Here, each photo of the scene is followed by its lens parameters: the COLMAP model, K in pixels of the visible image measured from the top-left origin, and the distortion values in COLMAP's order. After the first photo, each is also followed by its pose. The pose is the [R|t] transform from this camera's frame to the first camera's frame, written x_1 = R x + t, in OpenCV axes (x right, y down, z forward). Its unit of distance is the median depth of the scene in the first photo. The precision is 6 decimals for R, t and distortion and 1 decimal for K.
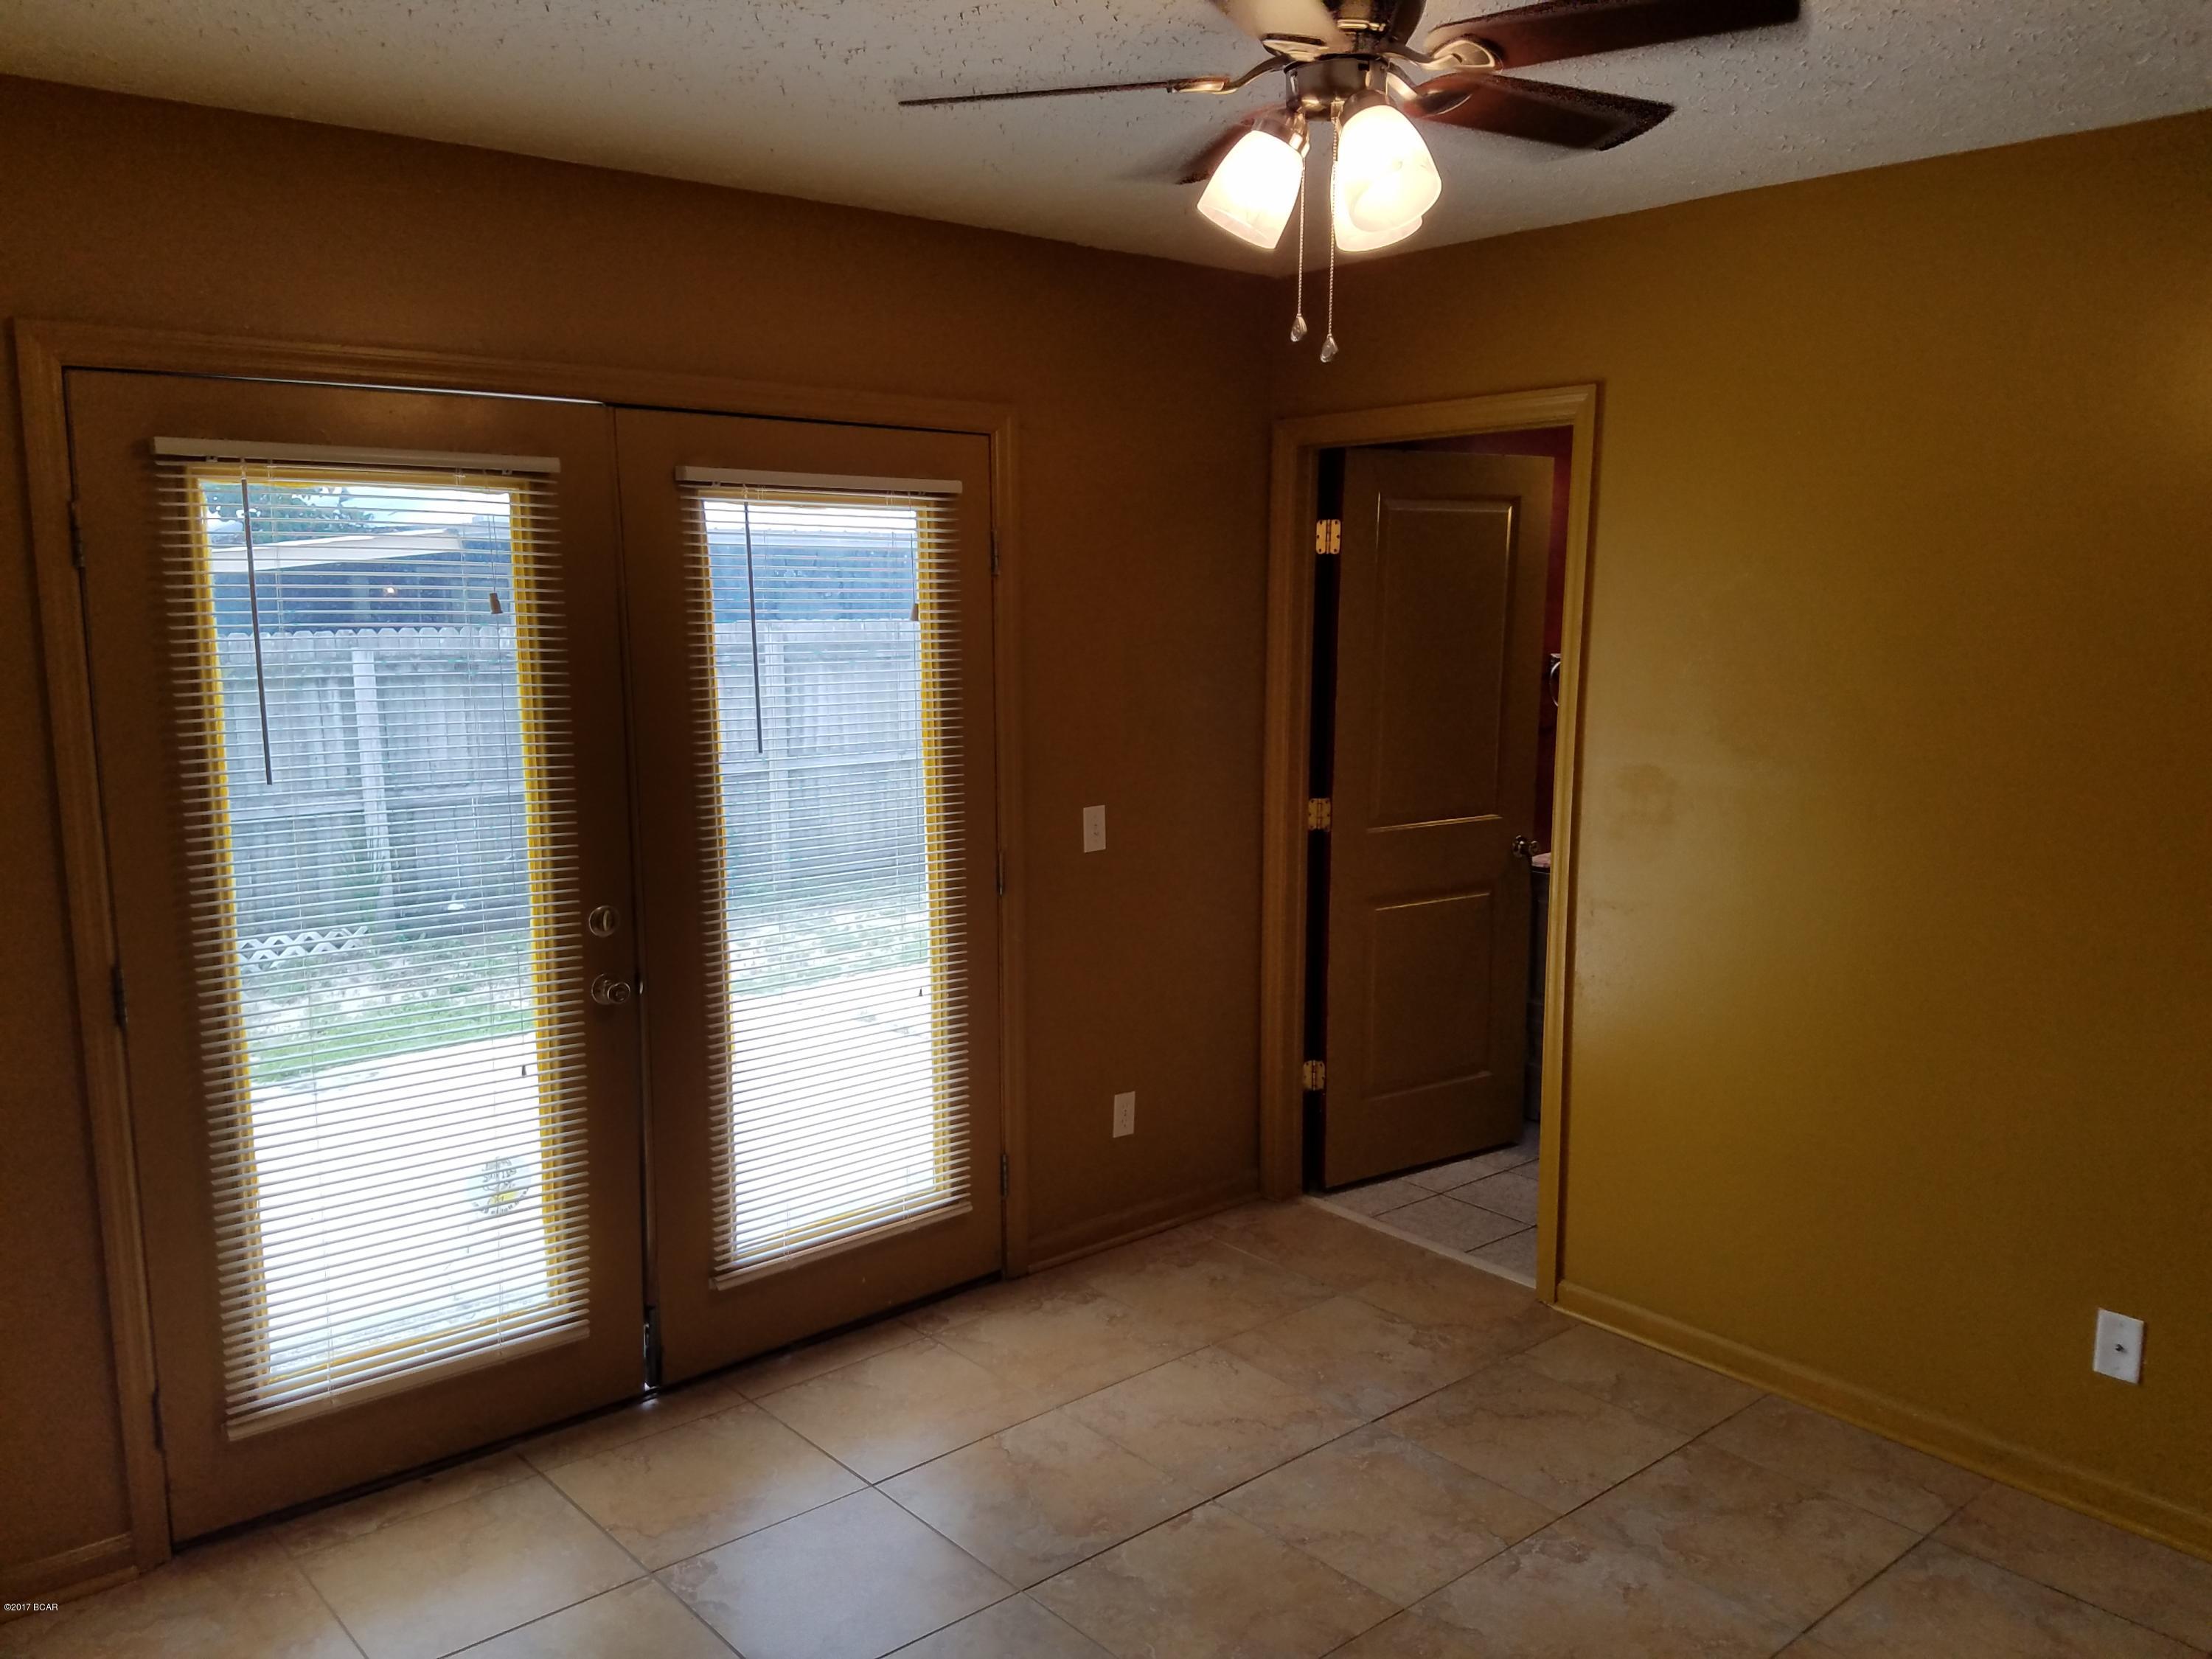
lens RADIAL K [[1748.5, 0, 1099.4], [0, 1748.5, 838.2], [0, 0, 1]] dist [0.113012, -0.184667]
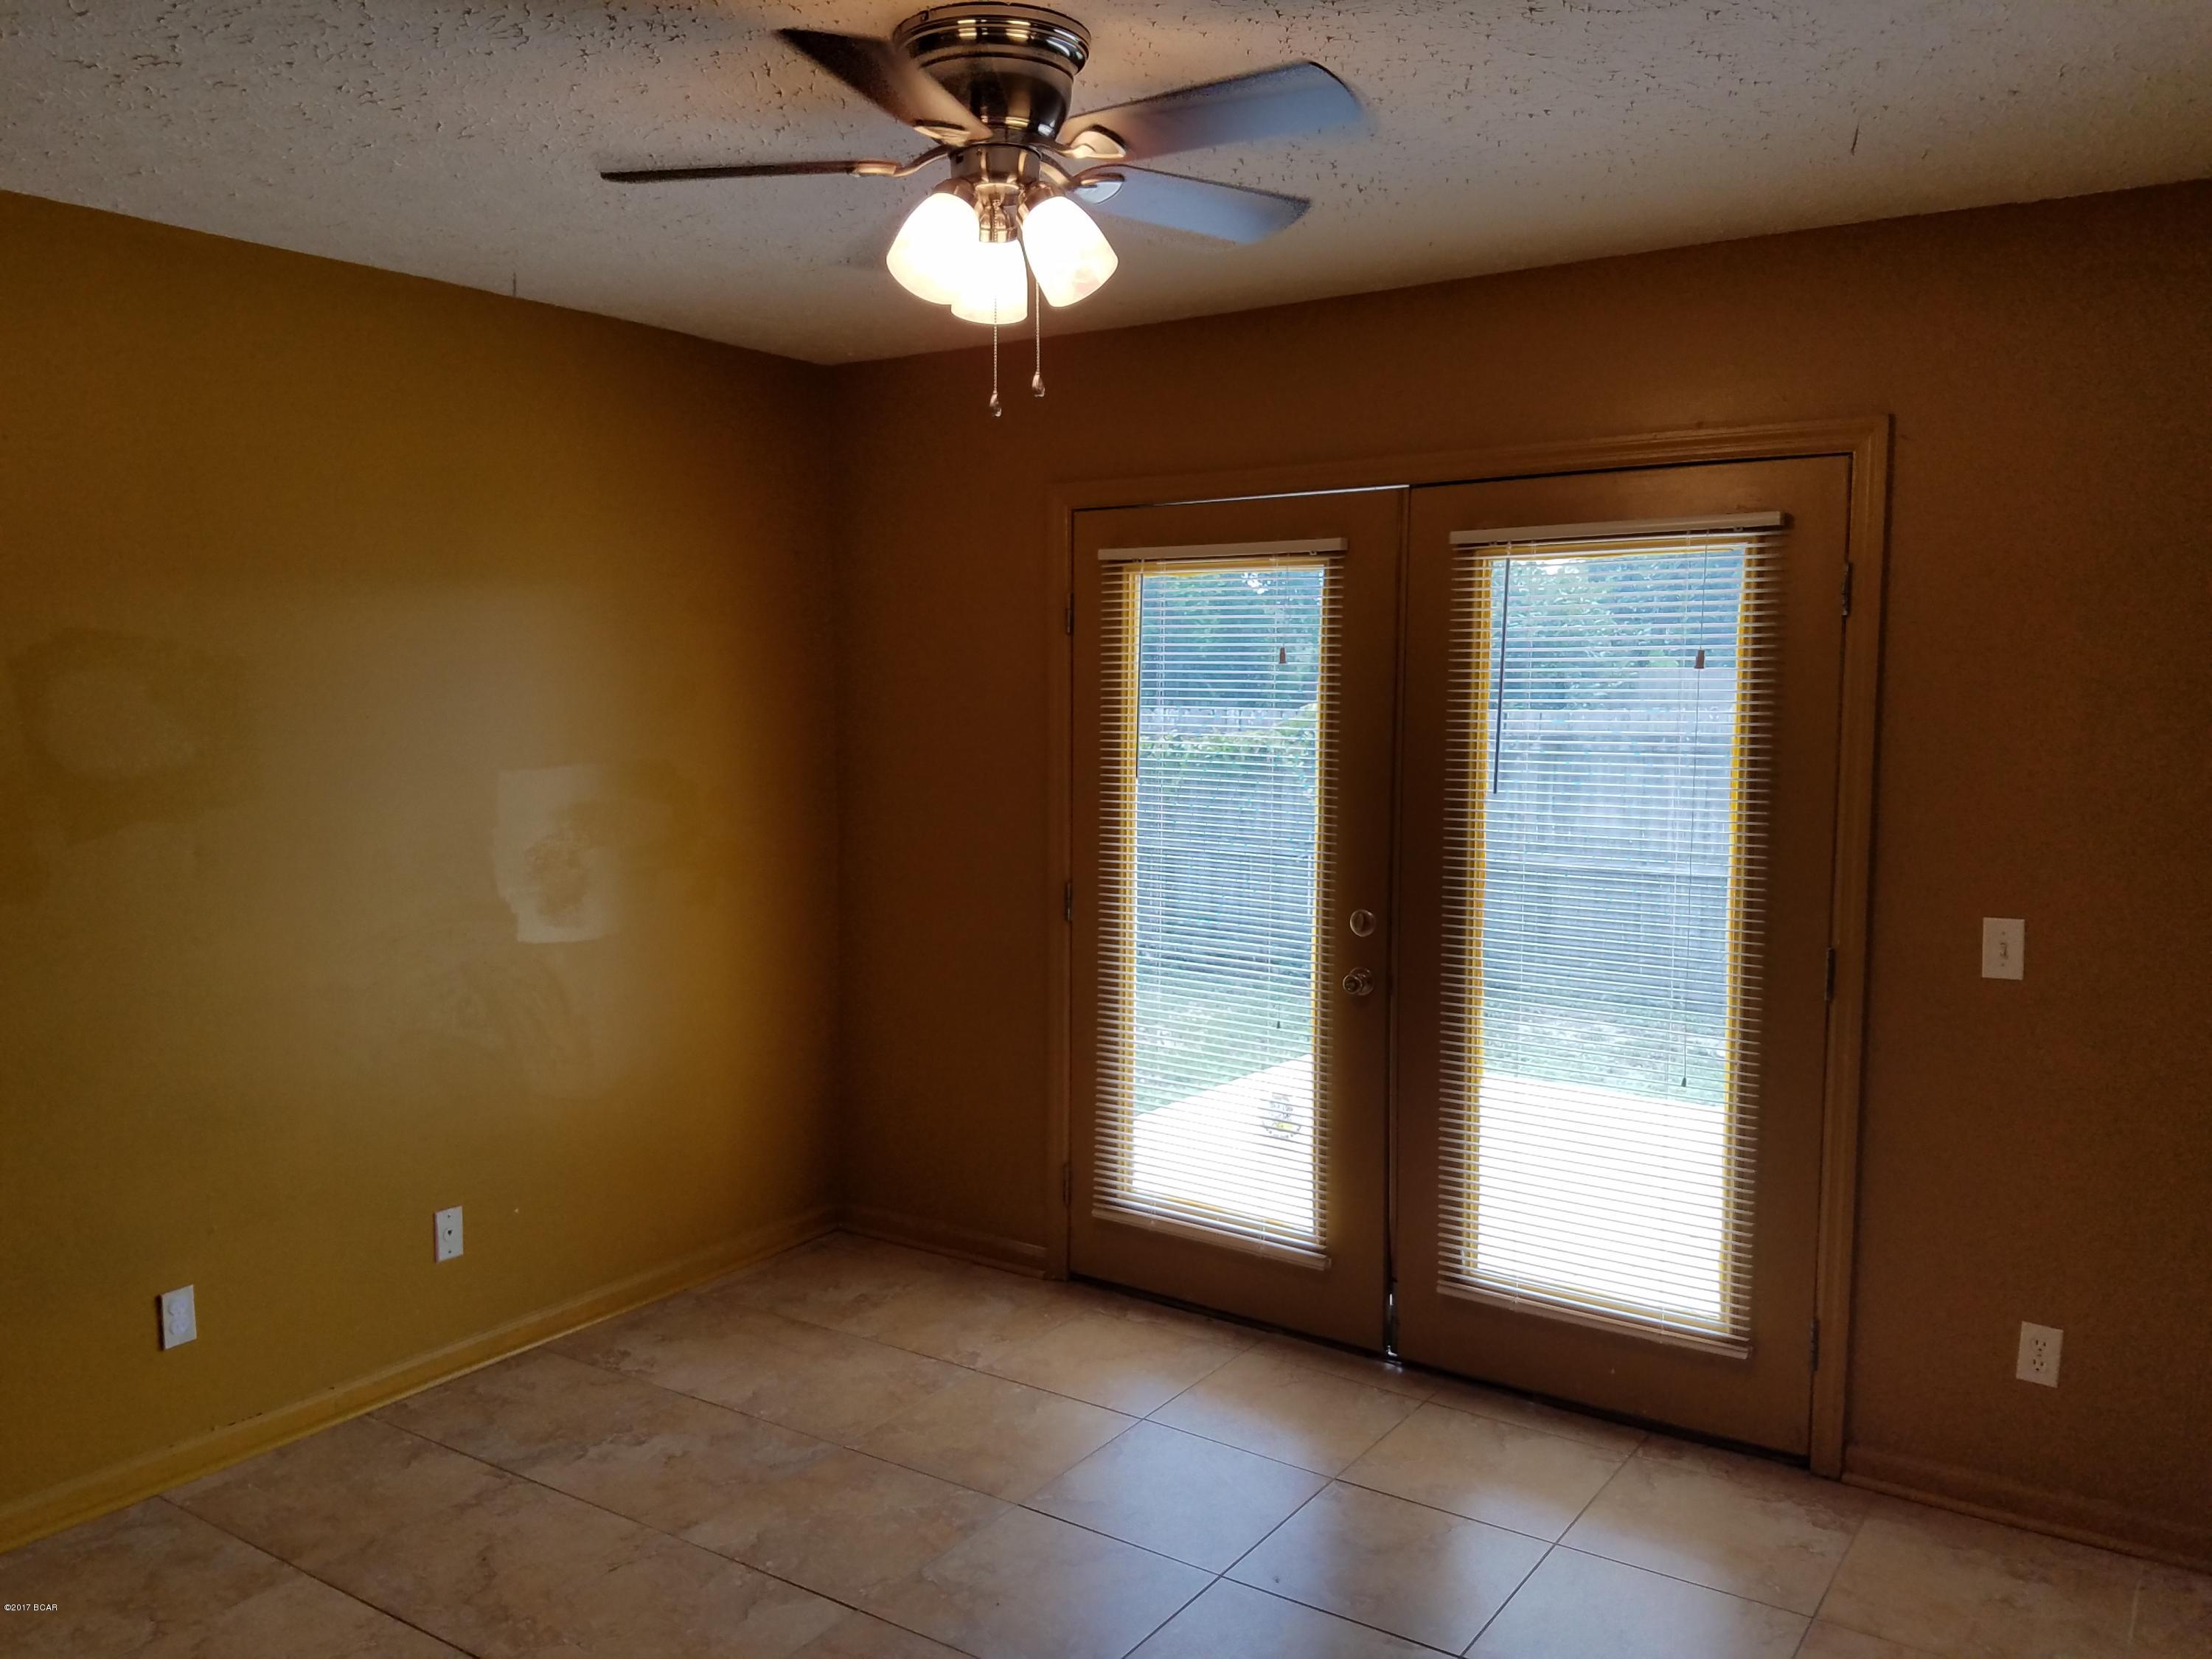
lens RADIAL K [[1727.1, 0, 1103.5], [0, 1727.1, 803.2], [0, 0, 1]] dist [0.331538, -0.493519]
pose [[0.249100, 0.081414, -0.965050, 0.786229], [-0.133593, 0.989823, 0.049021, -0.065186], [0.959219, 0.116712, 0.257442, 0.515994]]
